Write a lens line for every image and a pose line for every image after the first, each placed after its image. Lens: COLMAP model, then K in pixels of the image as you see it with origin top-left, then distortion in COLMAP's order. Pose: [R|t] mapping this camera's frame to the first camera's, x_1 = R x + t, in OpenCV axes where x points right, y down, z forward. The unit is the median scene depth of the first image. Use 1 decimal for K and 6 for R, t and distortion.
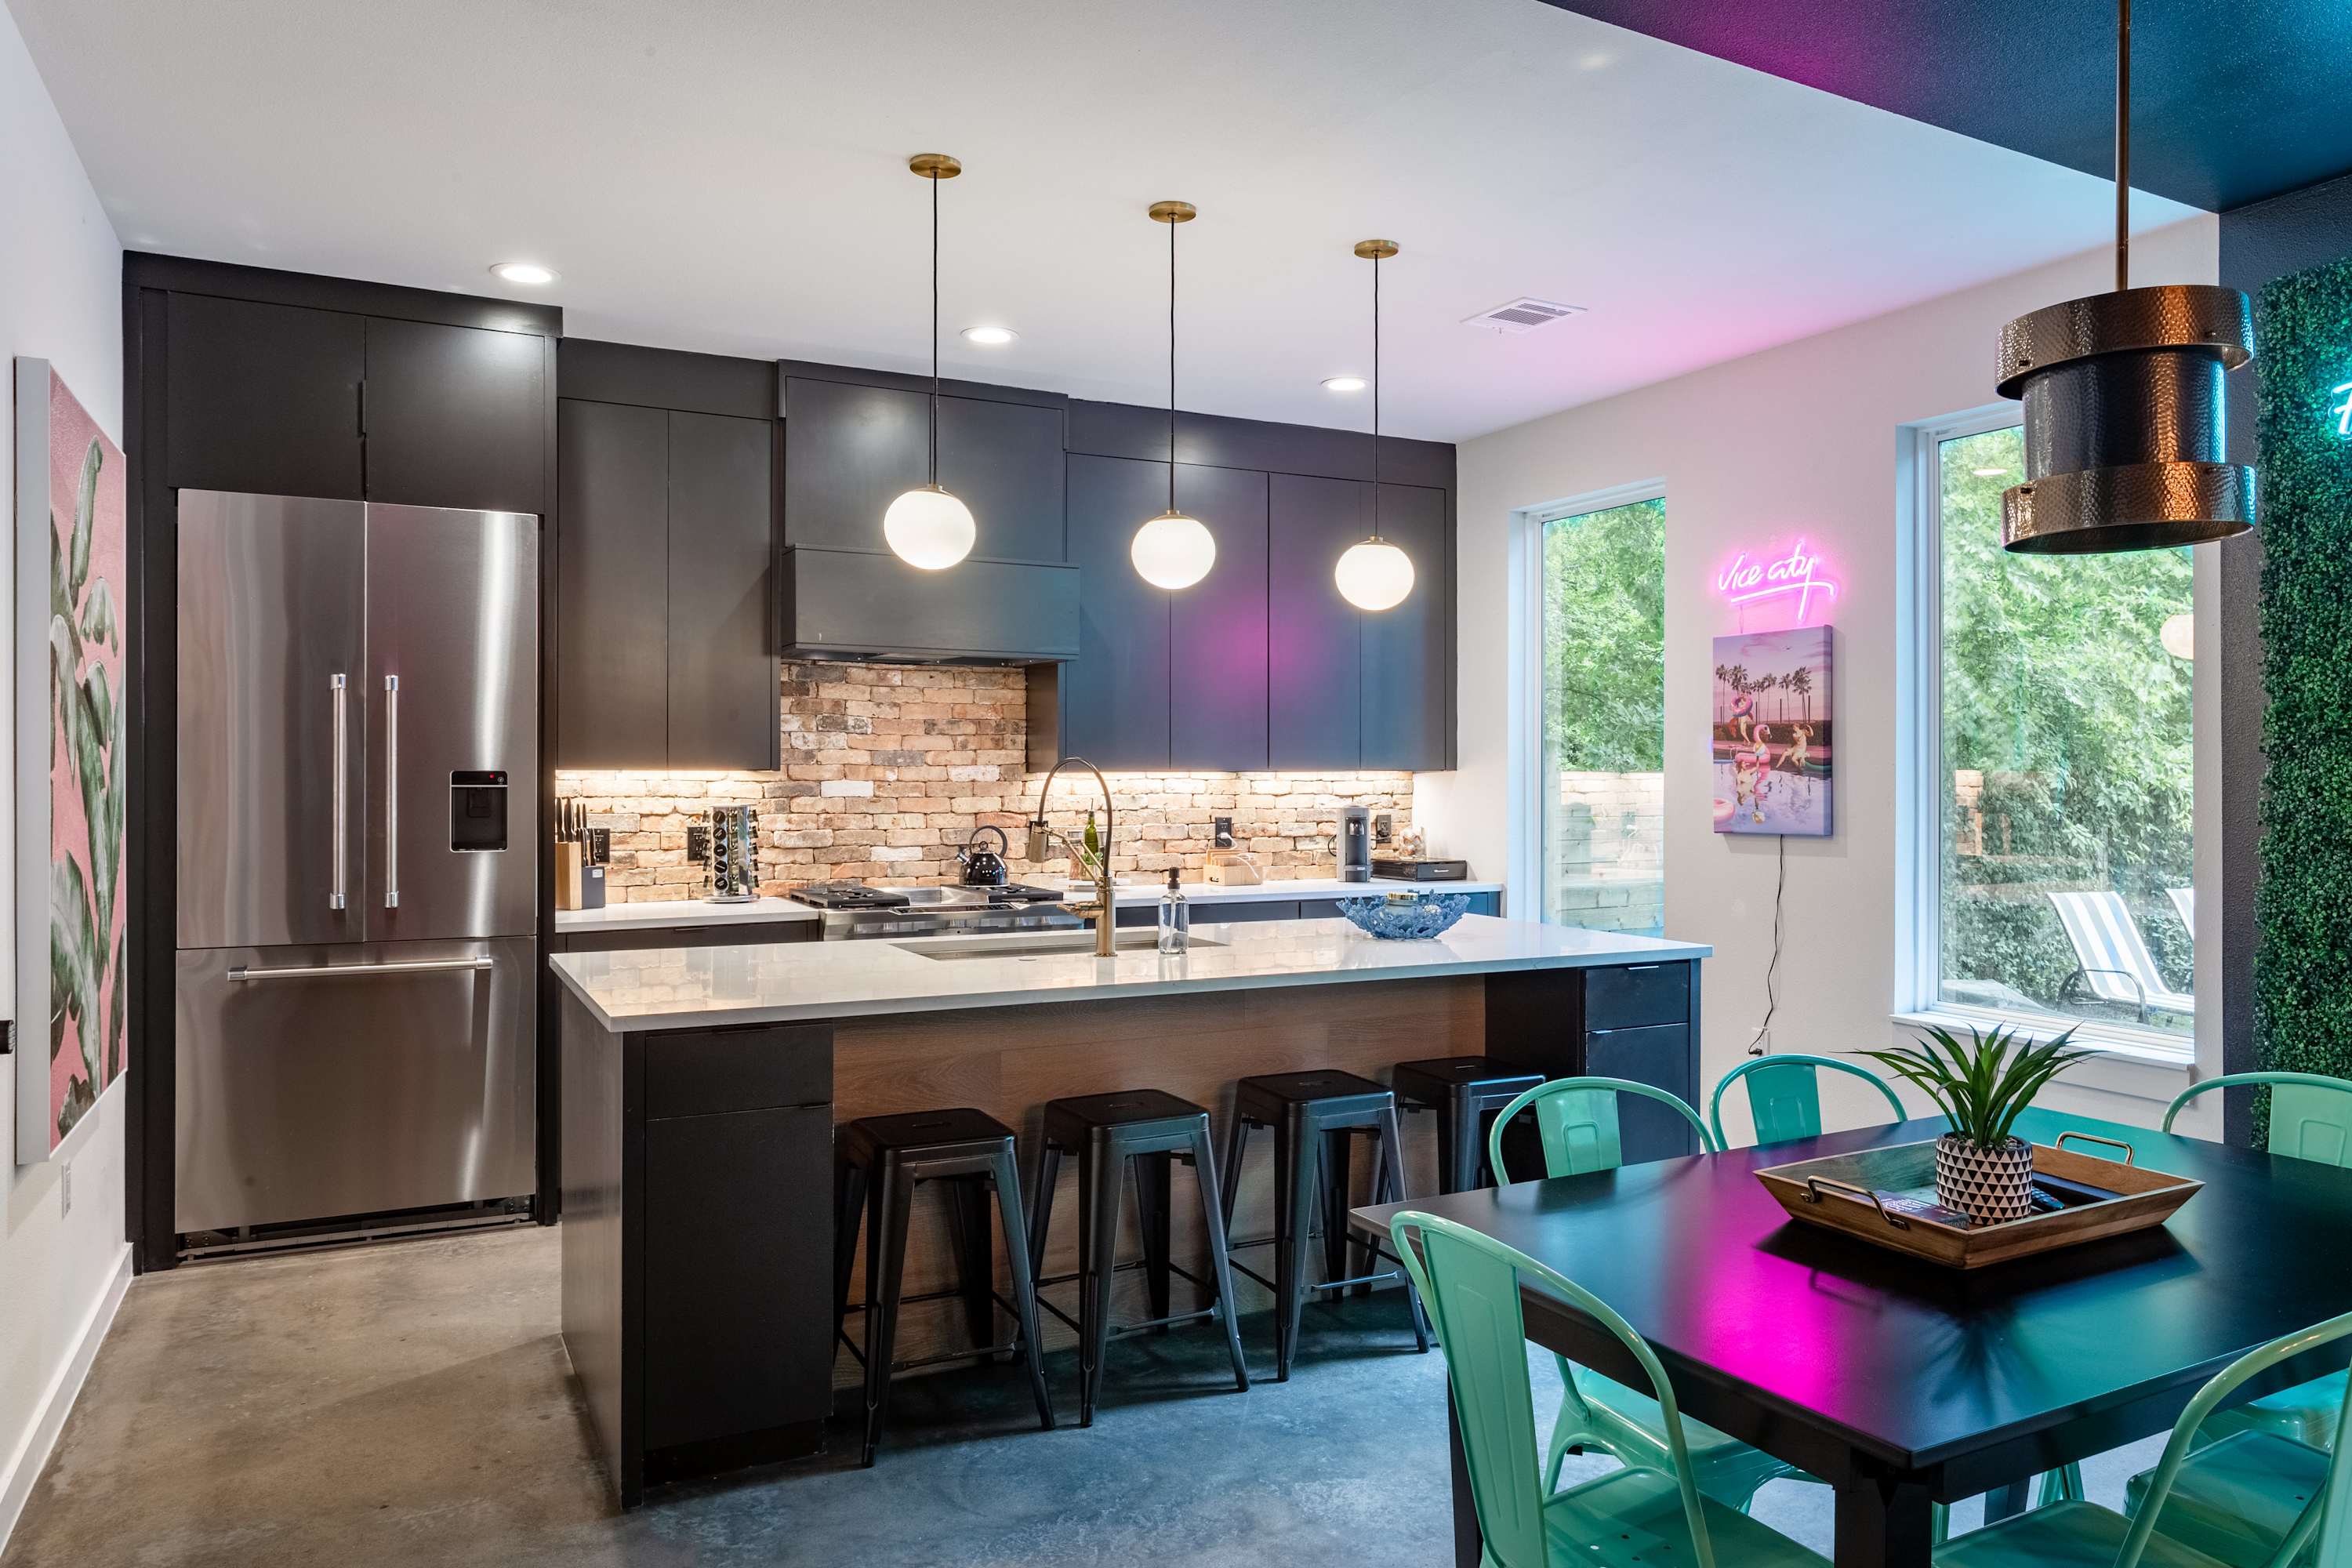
lens RADIAL K [[1497.9, 0, 1165.1], [0, 1497.9, 785.6], [0, 0, 1]] dist [-0.001279, -0.000319]
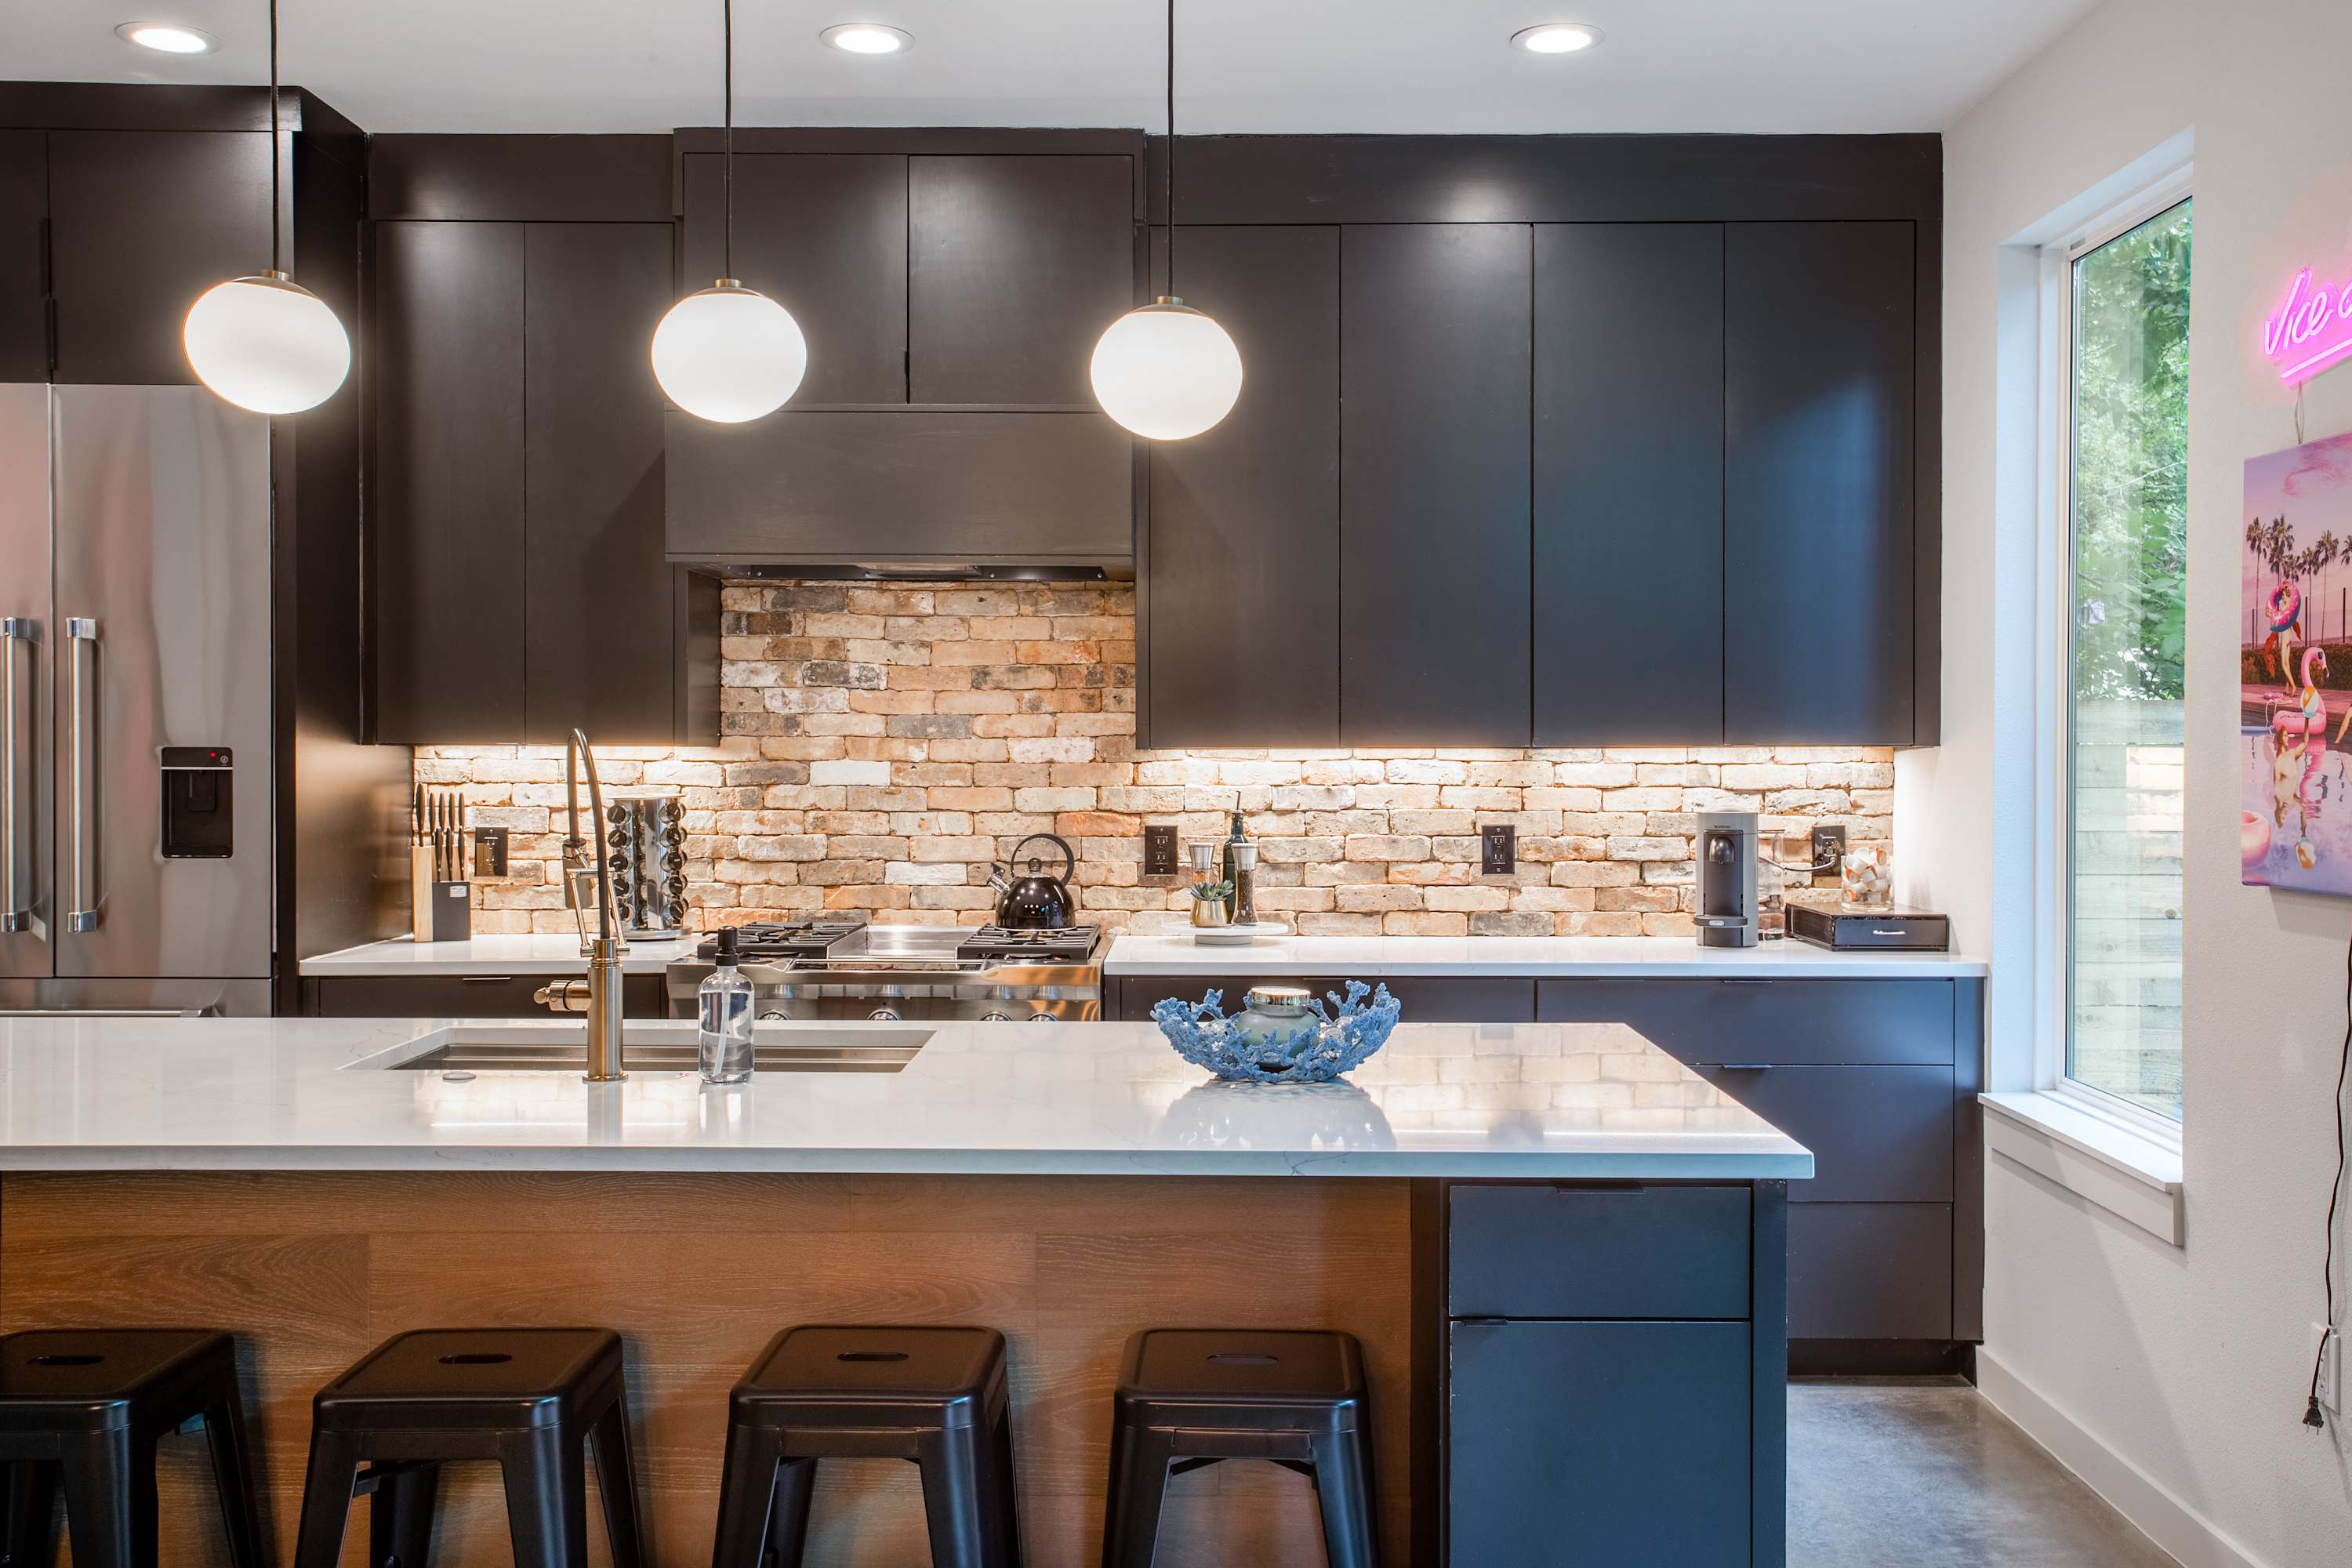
lens RADIAL K [[2035.9, 0, 1183.2], [0, 2035.9, 773.9], [0, 0, 1]] dist [0.009407, -0.001944]
pose [[0.893363, 0.007892, -0.449266, 0.319115], [-0.004481, 0.999952, 0.008656, -0.005911], [0.449313, -0.005720, 0.893356, 0.262076]]
